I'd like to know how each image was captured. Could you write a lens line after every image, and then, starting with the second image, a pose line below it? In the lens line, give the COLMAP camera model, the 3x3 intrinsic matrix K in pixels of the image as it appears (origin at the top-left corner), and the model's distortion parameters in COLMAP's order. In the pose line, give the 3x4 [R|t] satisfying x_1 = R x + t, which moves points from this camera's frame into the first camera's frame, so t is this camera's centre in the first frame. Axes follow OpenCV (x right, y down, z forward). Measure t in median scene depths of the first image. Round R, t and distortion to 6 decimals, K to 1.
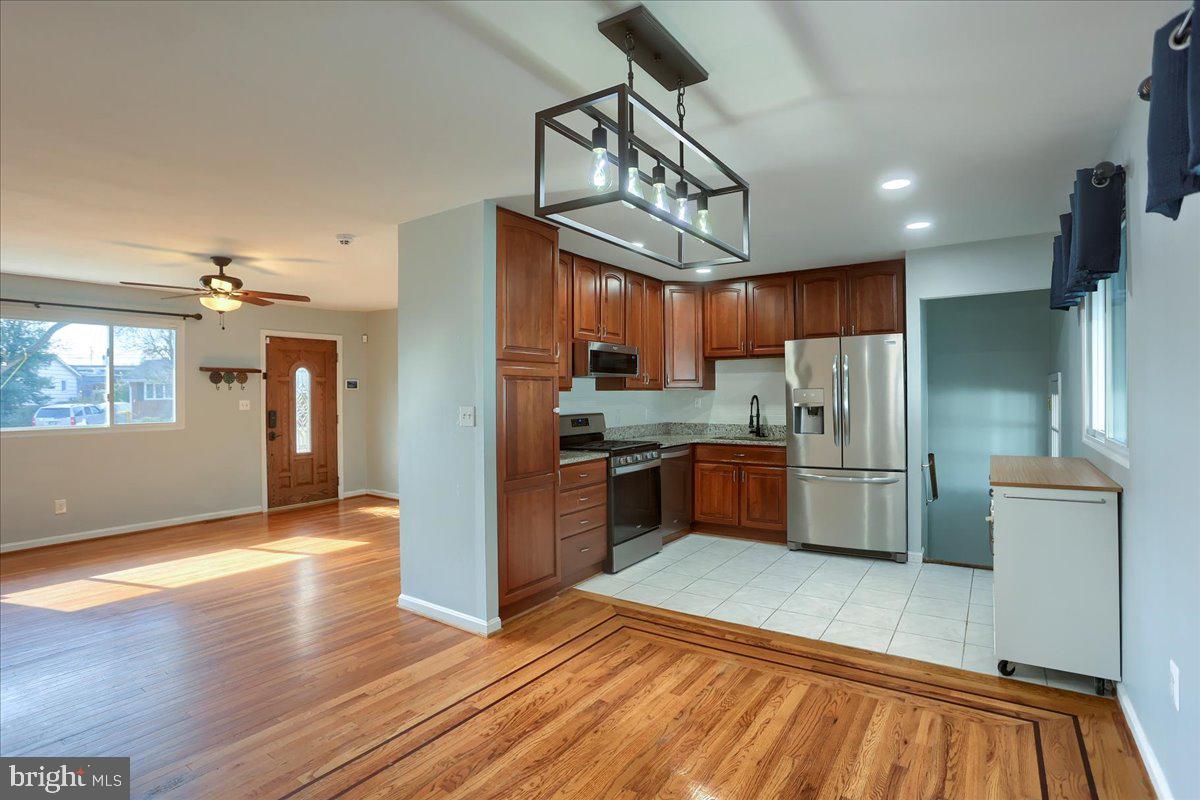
lens RADIAL K [[595.1, 0, 593.5], [0, 595.1, 395.0], [0, 0, 1]] dist [-0.079820, 0.035599]
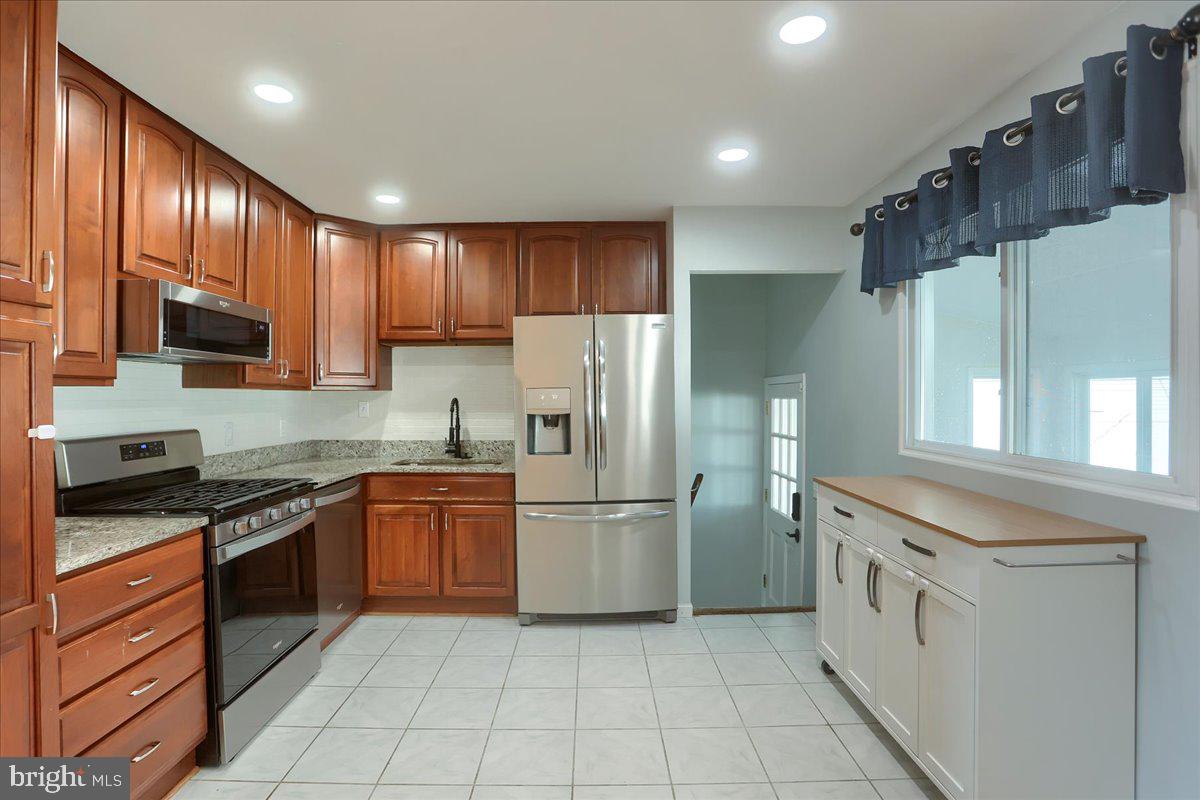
lens RADIAL K [[595.1, 0, 593.5], [0, 595.1, 395.0], [0, 0, 1]] dist [-0.079820, 0.035599]
pose [[0.821041, 0.006712, 0.570829, 0.012693], [-0.001496, 0.999953, -0.009607, 0.003715], [-0.570867, 0.007034, 0.821012, 0.385146]]
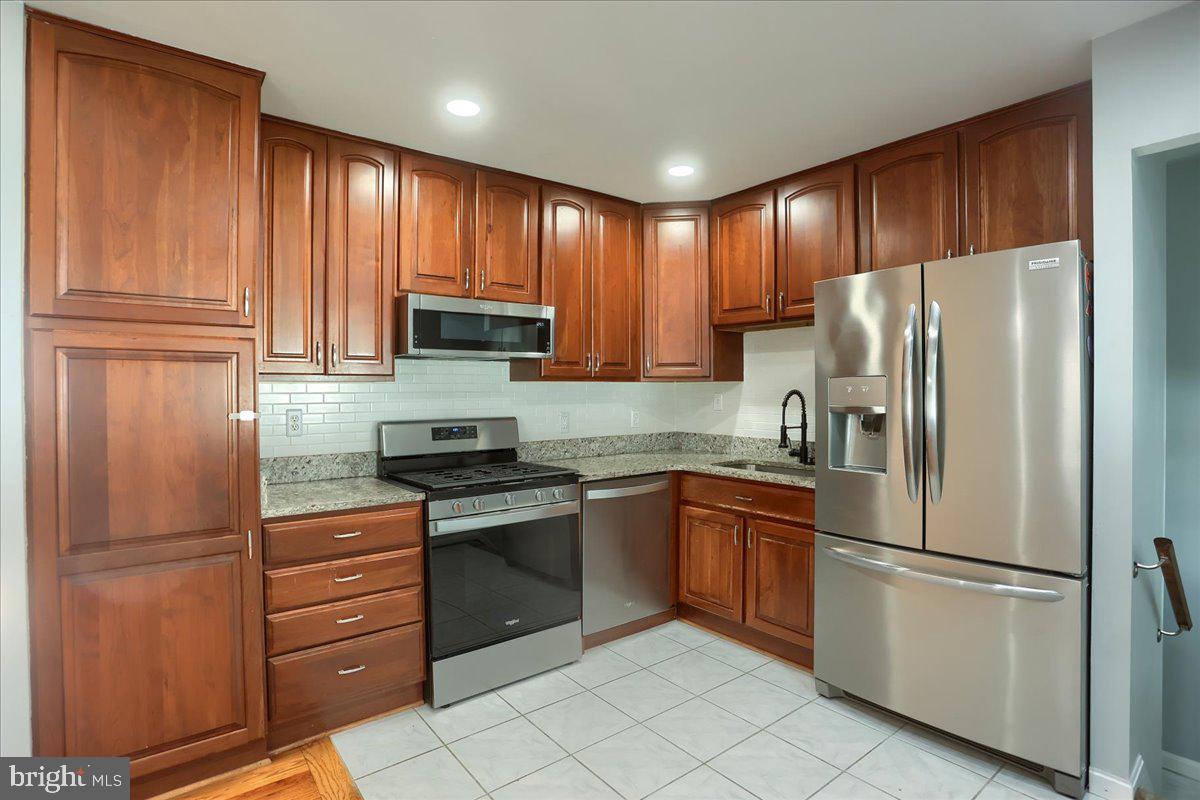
lens RADIAL K [[595.1, 0, 593.5], [0, 595.1, 395.0], [0, 0, 1]] dist [-0.079820, 0.035599]
pose [[0.952587, 0.007194, -0.304182, 0.293349], [-0.004413, 0.999942, 0.009831, 0.000484], [0.304235, -0.008023, 0.952563, 0.456189]]
